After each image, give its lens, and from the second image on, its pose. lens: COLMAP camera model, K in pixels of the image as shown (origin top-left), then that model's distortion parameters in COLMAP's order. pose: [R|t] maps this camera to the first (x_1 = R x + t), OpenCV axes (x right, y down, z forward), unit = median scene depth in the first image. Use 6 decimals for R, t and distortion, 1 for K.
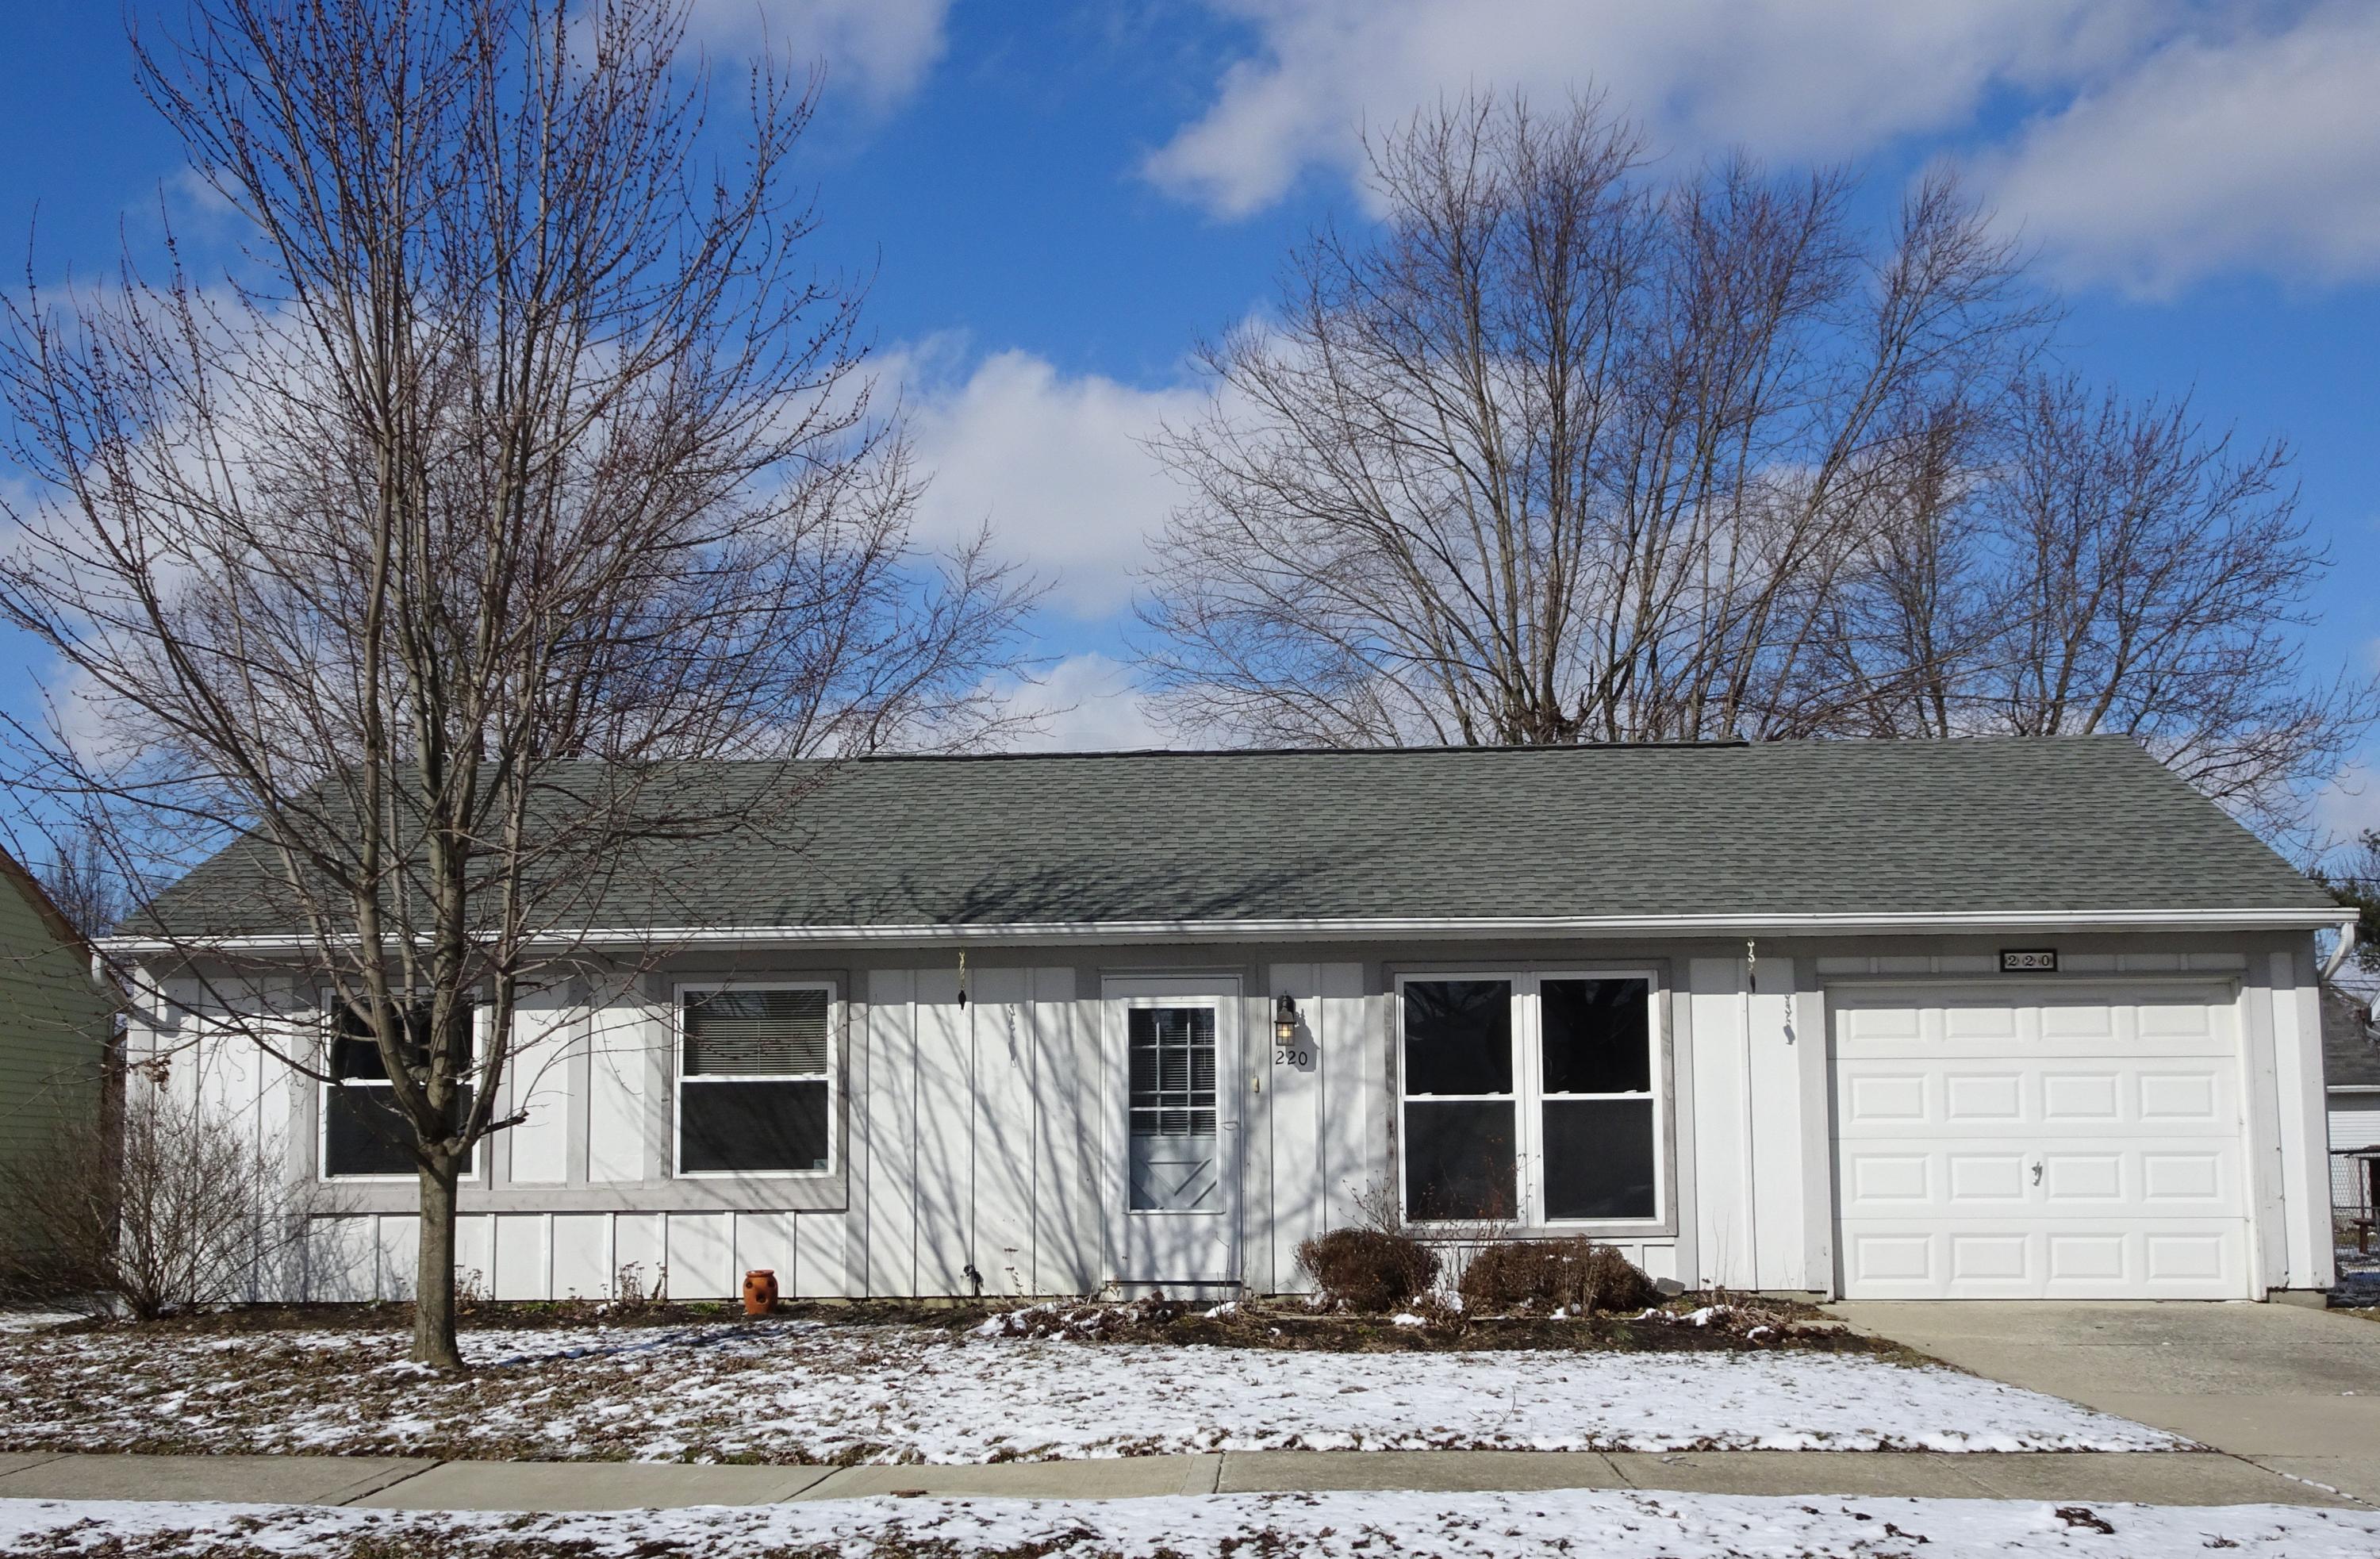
lens RADIAL K [[2703.7, 0, 1189.3], [0, 2703.7, 784.4], [0, 0, 1]] dist [-0.001893, 0.000000]
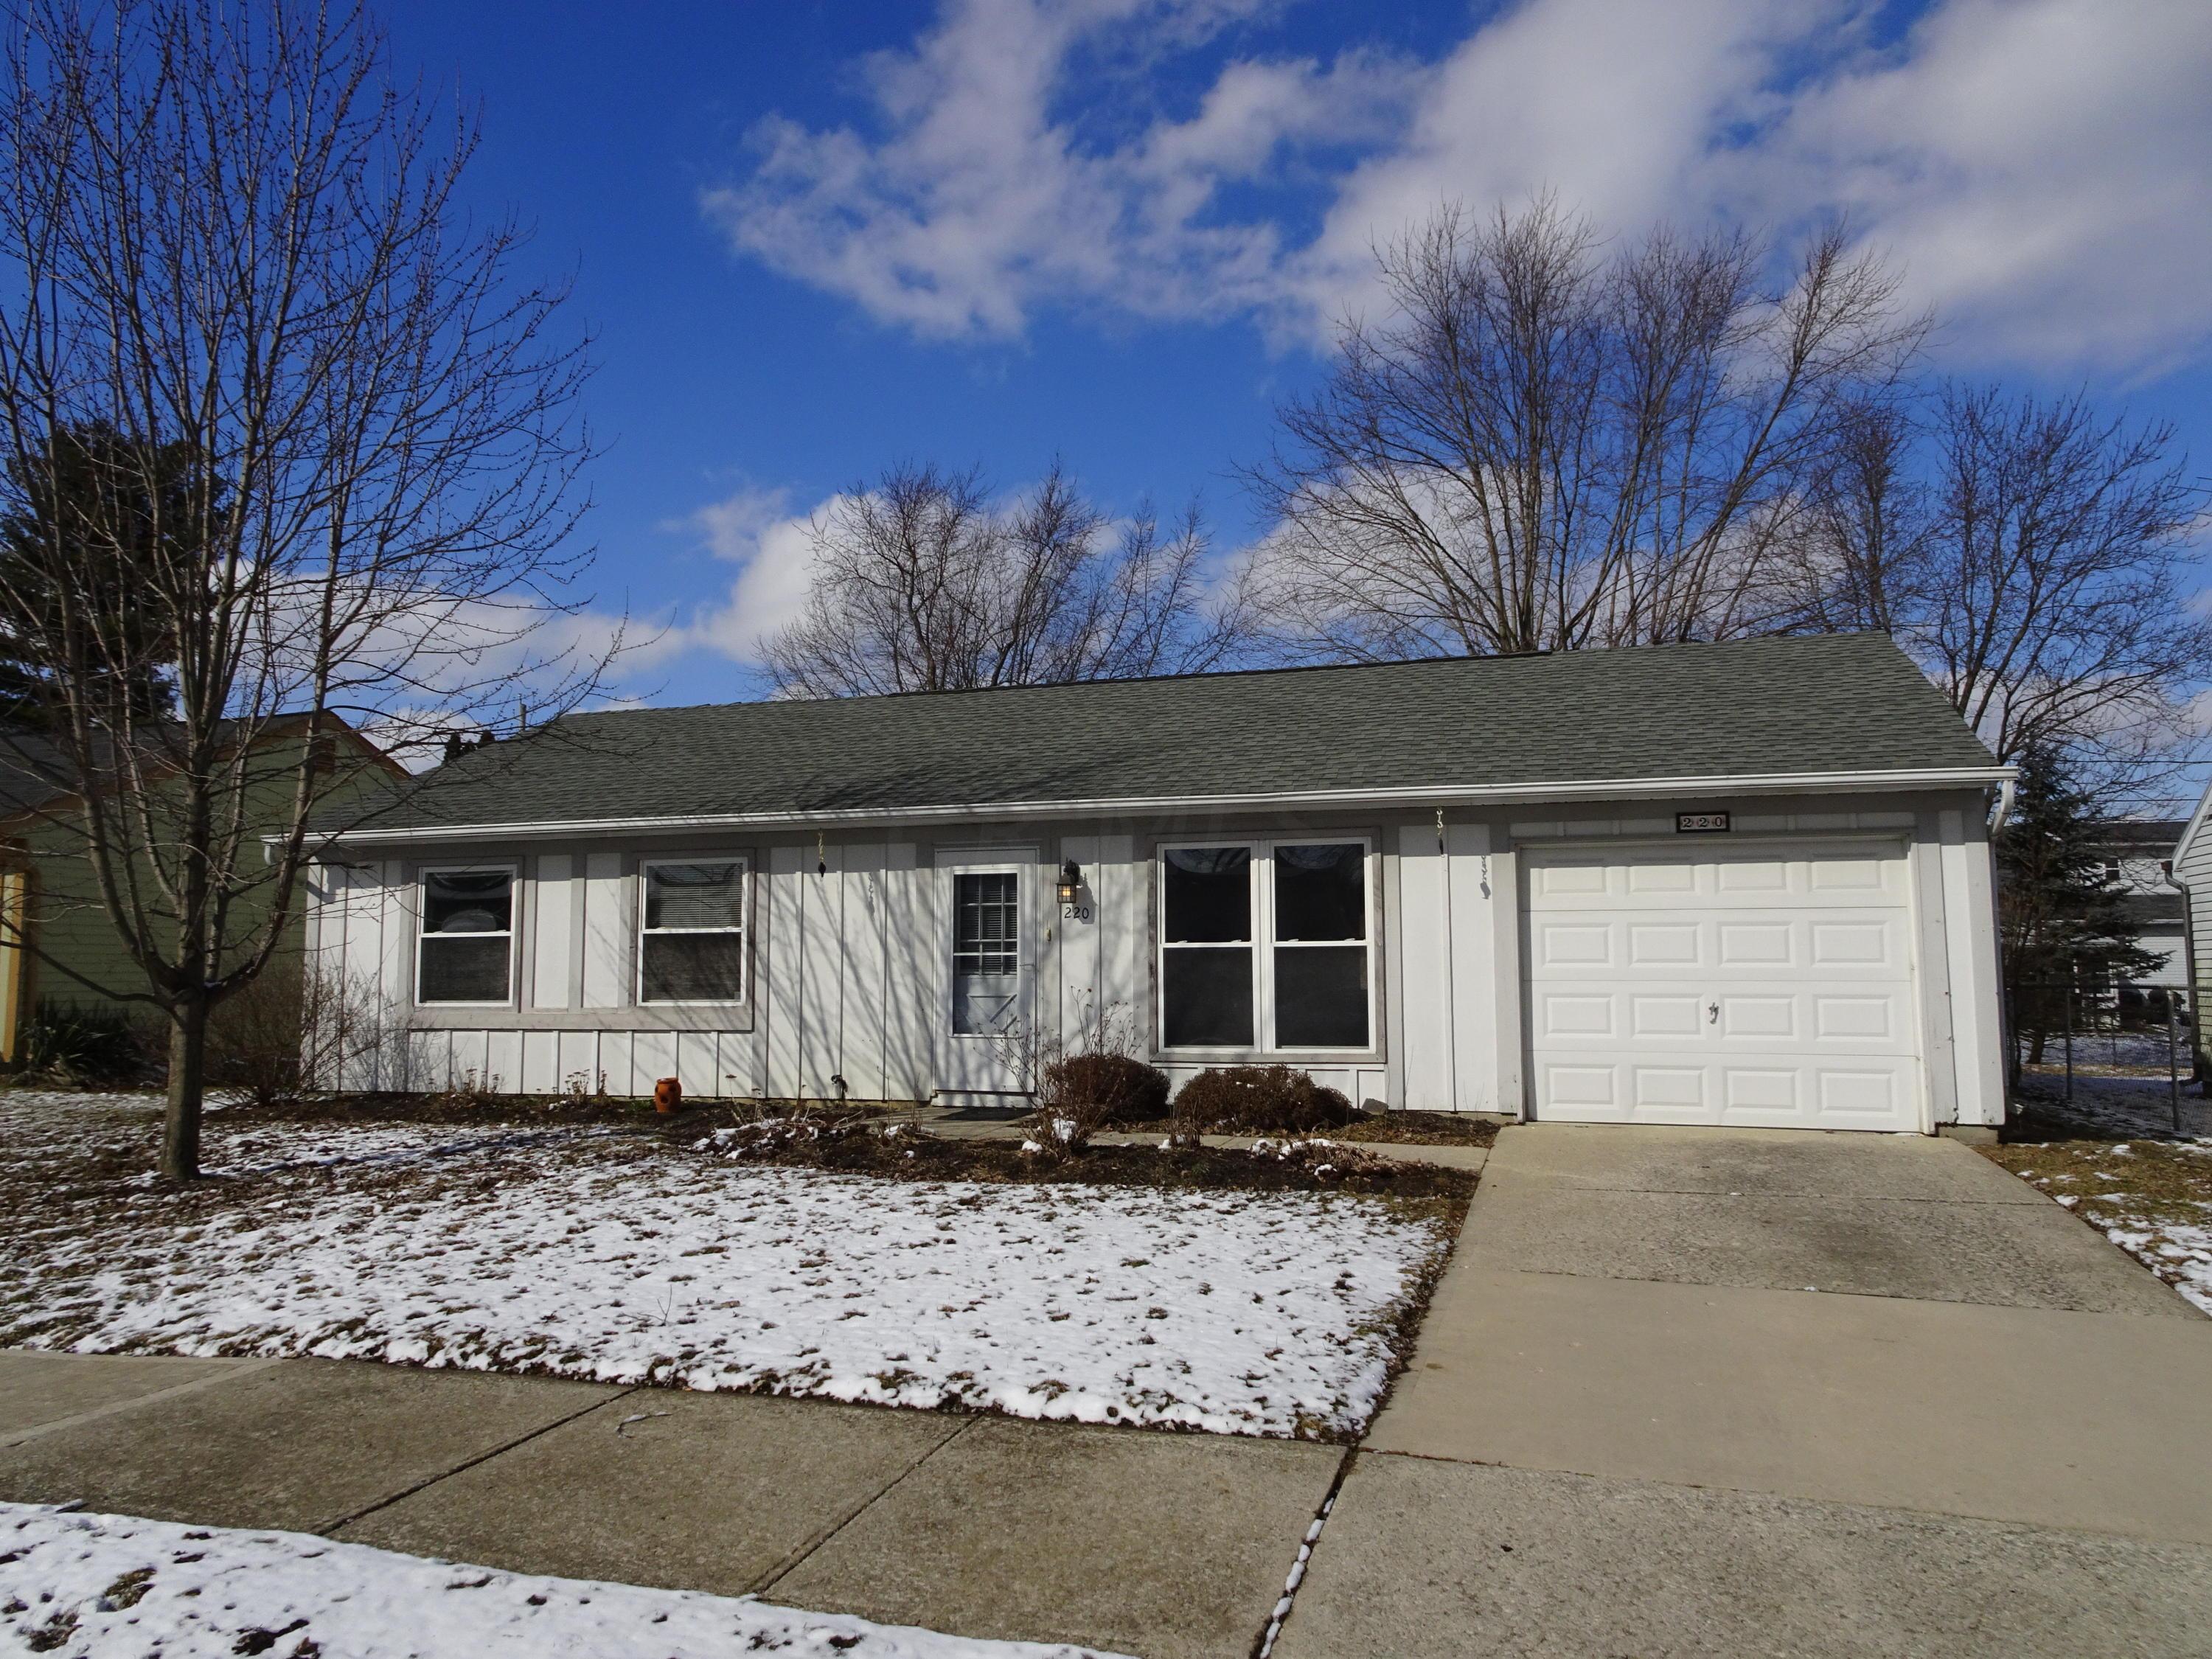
lens RADIAL K [[1591.9, 0, 1107.1], [0, 1591.9, 807.6], [0, 0, 1]] dist [0.024270, -0.009438]
pose [[0.968969, -0.022518, -0.246154, 0.233323], [0.032653, 0.998775, 0.037170, 0.026564], [0.245016, -0.044055, 0.968518, 0.302218]]
